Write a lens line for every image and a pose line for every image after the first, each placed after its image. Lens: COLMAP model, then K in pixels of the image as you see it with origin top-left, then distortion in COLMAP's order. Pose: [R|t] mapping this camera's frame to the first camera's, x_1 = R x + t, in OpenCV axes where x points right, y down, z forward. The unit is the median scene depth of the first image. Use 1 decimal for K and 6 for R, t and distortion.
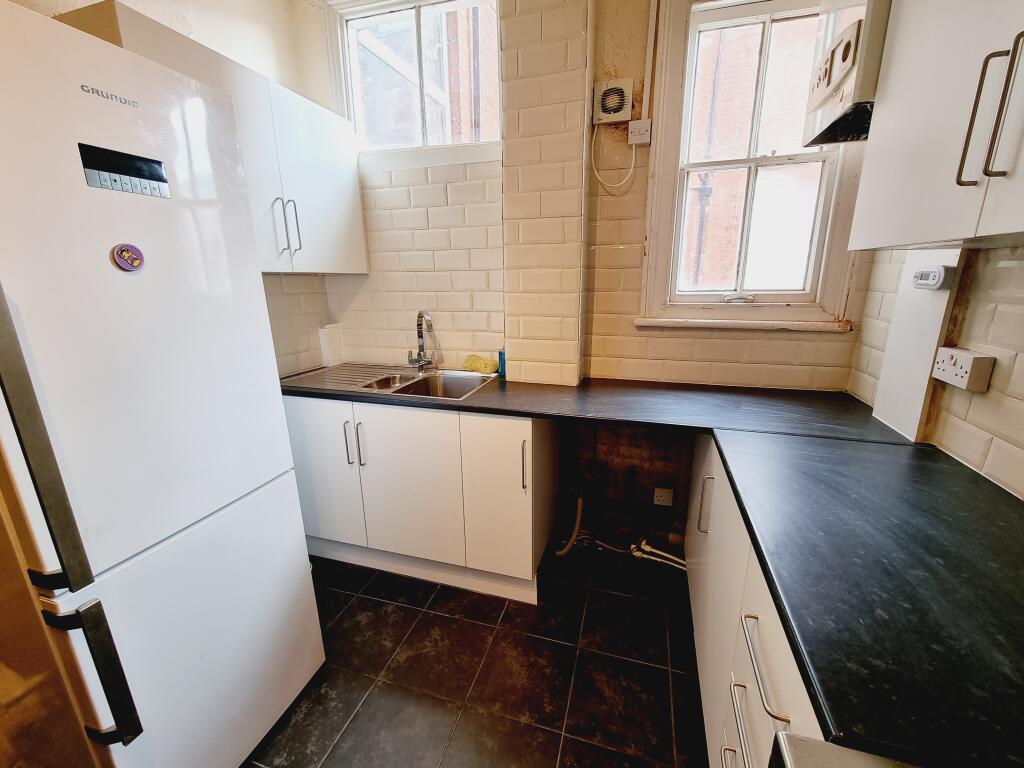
lens RADIAL K [[419.9, 0, 516.4], [0, 419.9, 387.9], [0, 0, 1]] dist [0.013675, 0.000014]
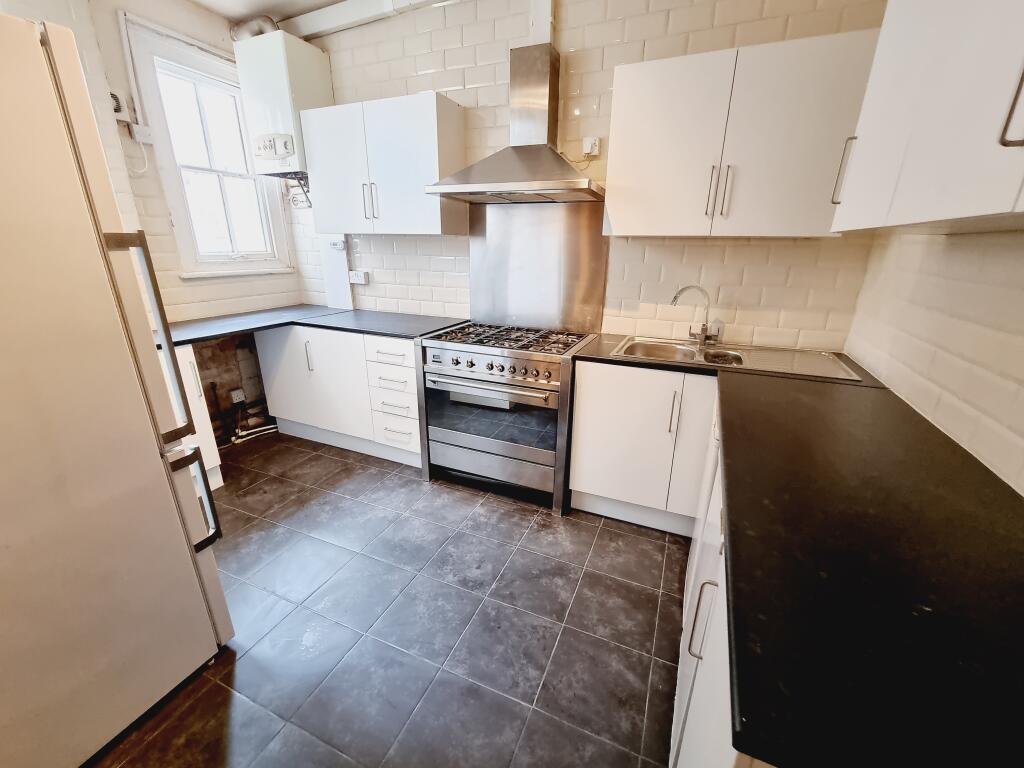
lens RADIAL K [[419.9, 0, 517.0], [0, 419.9, 383.3], [0, 0, 1]] dist [0.013675, 0.000014]
pose [[0.118992, -0.313997, 0.941938, -1.103518], [0.244697, 0.928691, 0.278669, 0.055908], [-0.962270, 0.197329, 0.187341, -0.265405]]
